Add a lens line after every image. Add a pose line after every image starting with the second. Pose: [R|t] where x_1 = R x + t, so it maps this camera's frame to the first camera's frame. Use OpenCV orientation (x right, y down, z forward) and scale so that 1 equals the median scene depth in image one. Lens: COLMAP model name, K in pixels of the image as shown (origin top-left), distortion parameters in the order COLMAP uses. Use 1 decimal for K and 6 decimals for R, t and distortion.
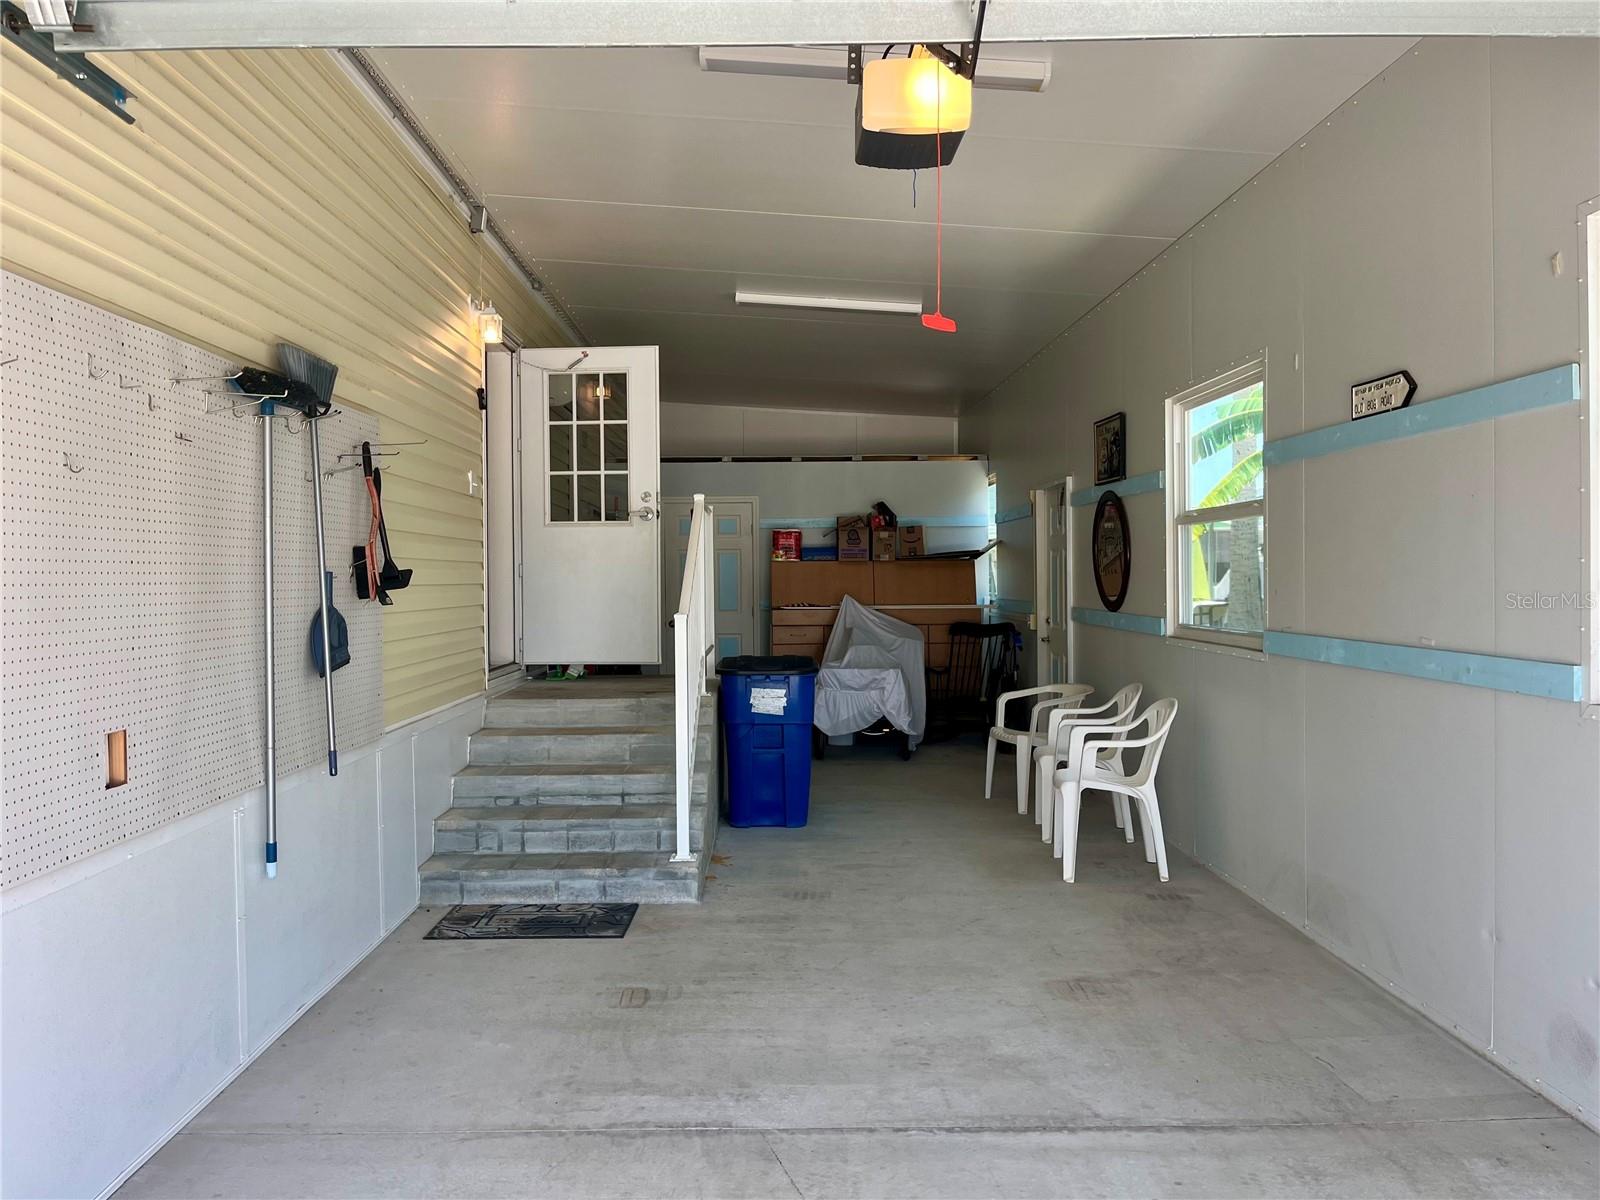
lens RADIAL K [[1211.1, 0, 792.6], [0, 1211.1, 599.0], [0, 0, 1]] dist [0.066621, -0.095057]
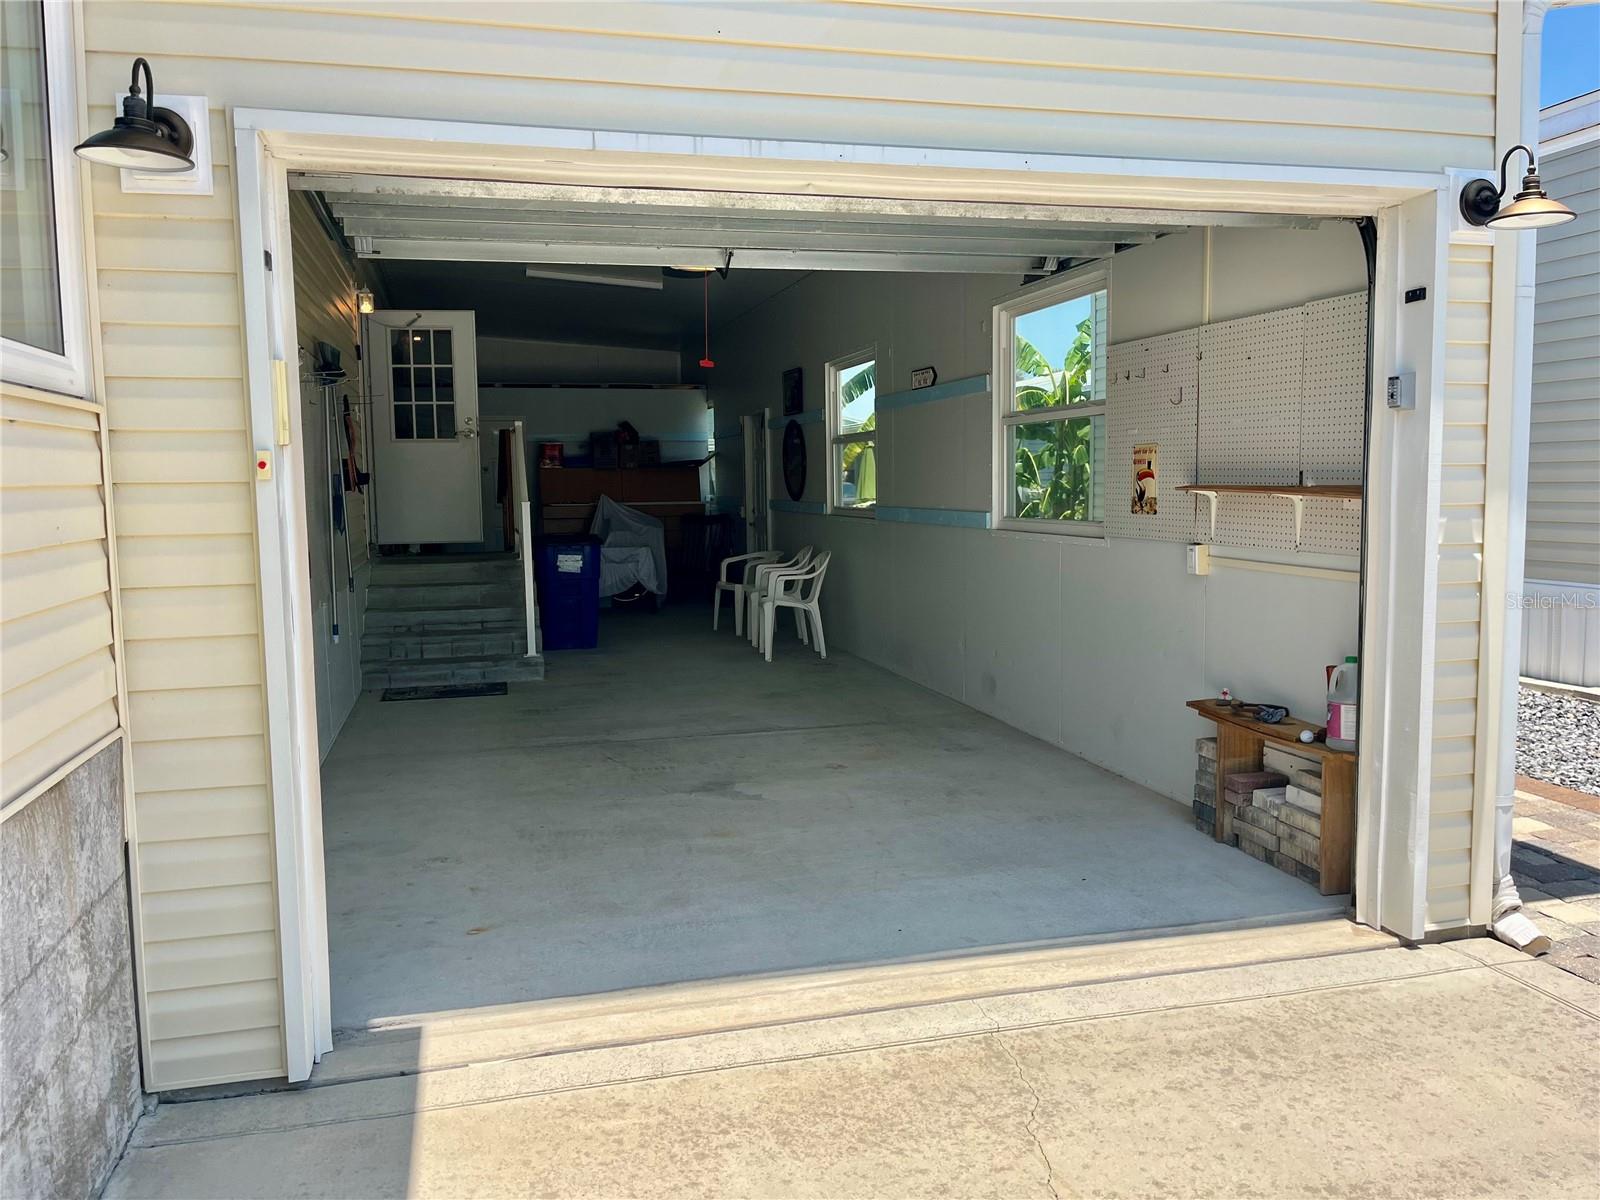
lens RADIAL K [[1211.1, 0, 789.6], [0, 1211.1, 599.6], [0, 0, 1]] dist [0.066621, -0.095057]
pose [[0.971762, -0.029418, 0.234121, -0.113378], [0.011534, 0.996934, 0.077393, 0.018352], [-0.235680, -0.072508, 0.969122, -0.526179]]
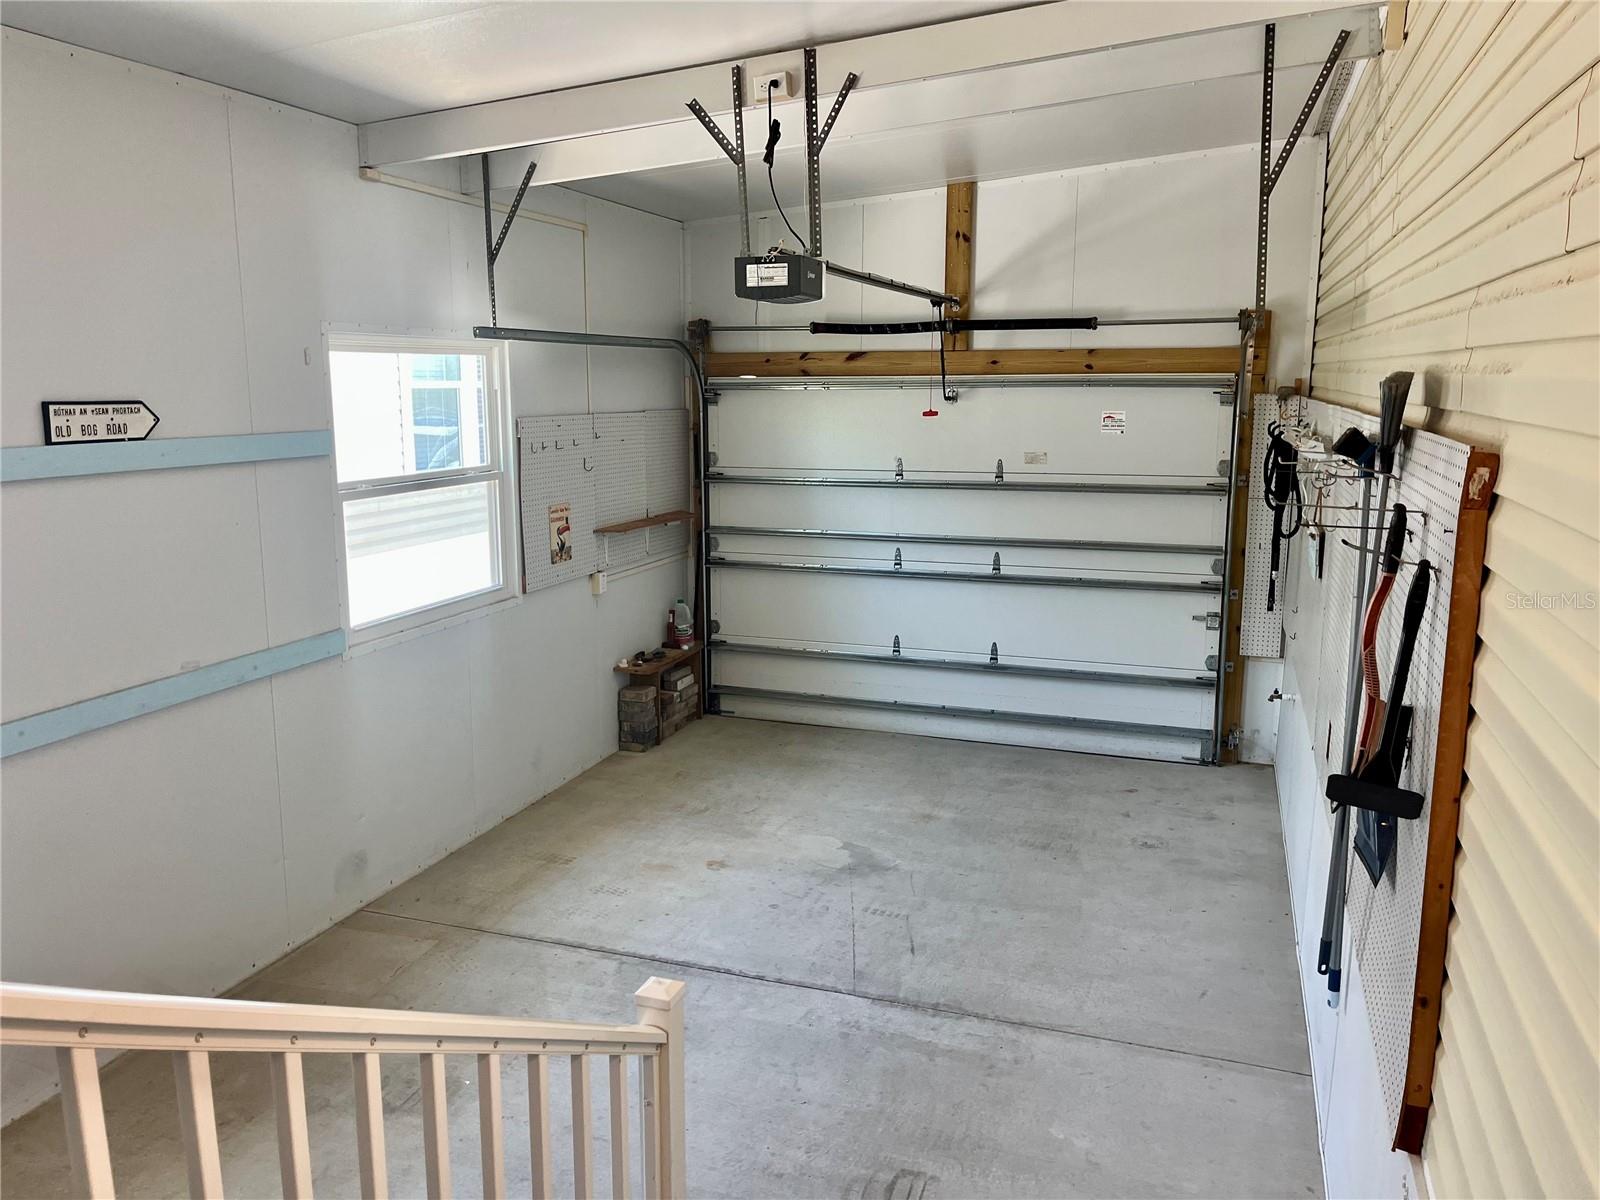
lens RADIAL K [[1211.1, 0, 790.9], [0, 1211.1, 599.5], [0, 0, 1]] dist [0.066621, -0.095057]
pose [[-0.936969, -0.052384, 0.345465, -0.204219], [0.016838, 0.980781, 0.194386, -0.134126], [-0.349008, 0.187951, -0.918078, 1.093427]]
